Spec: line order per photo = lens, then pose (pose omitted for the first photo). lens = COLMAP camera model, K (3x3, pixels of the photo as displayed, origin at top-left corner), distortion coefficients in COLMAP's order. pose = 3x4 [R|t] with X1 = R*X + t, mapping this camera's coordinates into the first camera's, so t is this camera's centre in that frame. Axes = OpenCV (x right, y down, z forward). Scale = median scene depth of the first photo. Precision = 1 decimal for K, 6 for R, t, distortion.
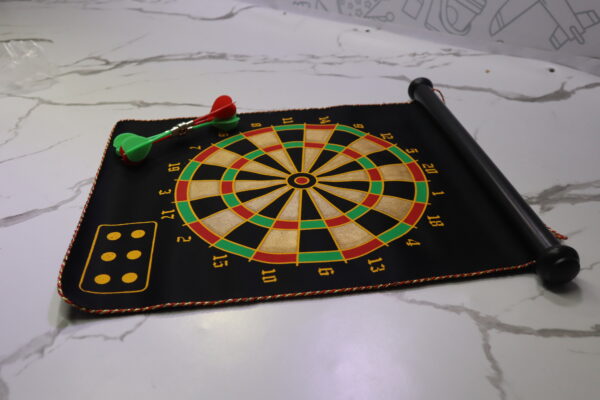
lens RADIAL K [[541.4, 0, 310.3], [0, 541.4, 193.6], [0, 0, 1]] dist [-0.065463, 0.114155]
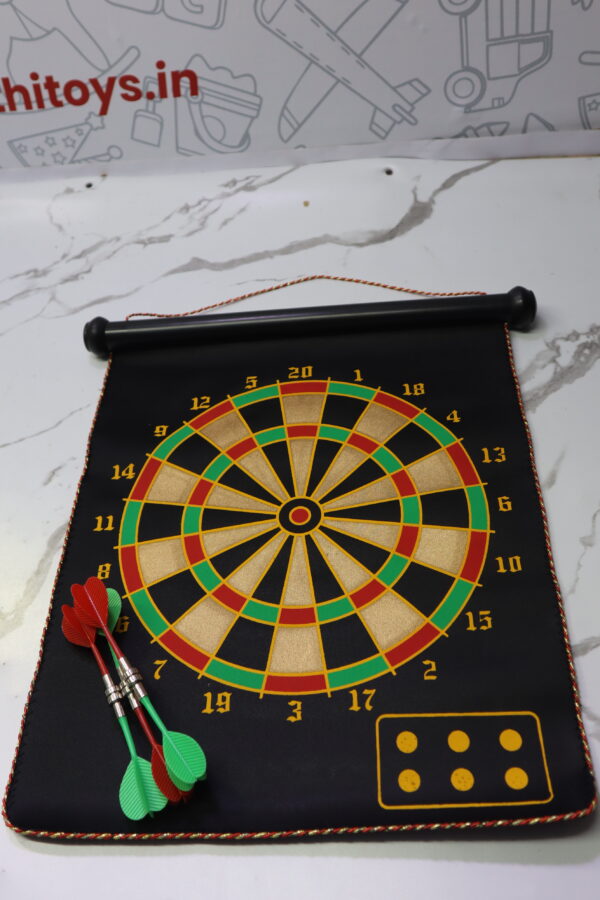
lens RADIAL K [[812.1, 0, 299.8], [0, 812.1, 433.0], [0, 0, 1]] dist [-0.065463, 0.114155]
pose [[0.842683, -0.465183, 0.271091, -0.090019], [0.382080, 0.871421, 0.307636, -0.317844], [-0.379341, -0.155661, 0.912069, 0.044269]]
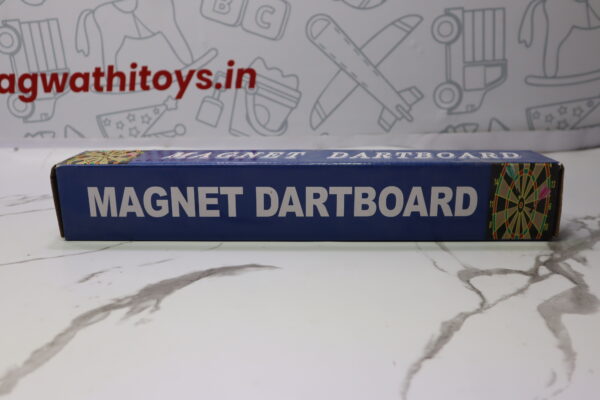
lens RADIAL K [[541.4, 0, 310.3], [0, 541.4, 193.6], [0, 0, 1]] dist [-0.065463, 0.114155]
pose [[0.803813, -0.145112, 0.576912, -0.213258], [0.319546, 0.923326, -0.212978, -0.014893], [-0.501772, 0.355544, 0.788551, 0.392227]]
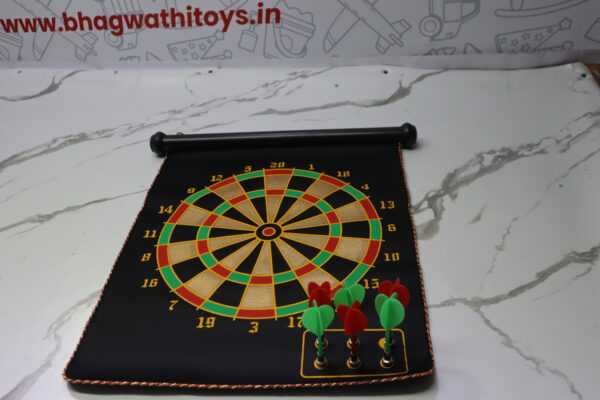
lens RADIAL K [[541.4, 0, 310.3], [0, 541.4, 193.6], [0, 0, 1]] dist [-0.065463, 0.114155]
pose [[0.875043, -0.327264, 0.356649, -0.224428], [0.316243, 0.944339, 0.090629, -0.144077], [-0.366457, 0.033483, 0.929832, -0.047351]]
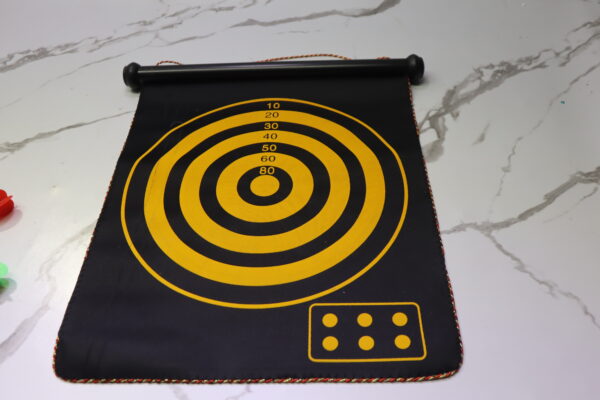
lens RADIAL K [[541.4, 0, 310.3], [0, 541.4, 193.6], [0, 0, 1]] dist [-0.065463, 0.114155]
pose [[0.837843, -0.407710, 0.363031, -0.256269], [0.322019, 0.906091, 0.274414, -0.181066], [-0.440820, -0.113013, 0.890452, 0.021508]]
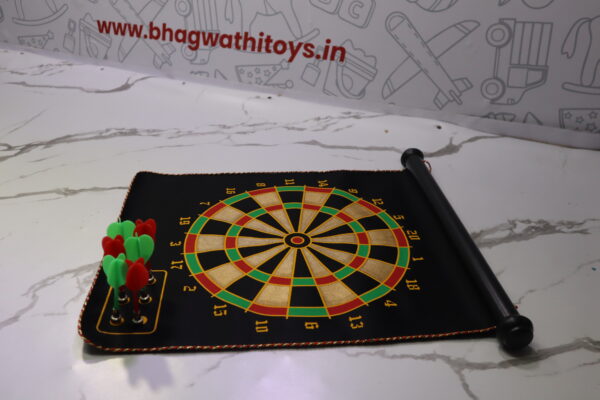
lens RADIAL K [[541.4, 0, 310.3], [0, 541.4, 193.6], [0, 0, 1]] dist [-0.065463, 0.114155]
pose [[0.961840, -0.098551, 0.255246, -0.139312], [0.115749, 0.991852, -0.053221, -0.060243], [-0.247921, 0.080735, 0.965410, -0.052568]]
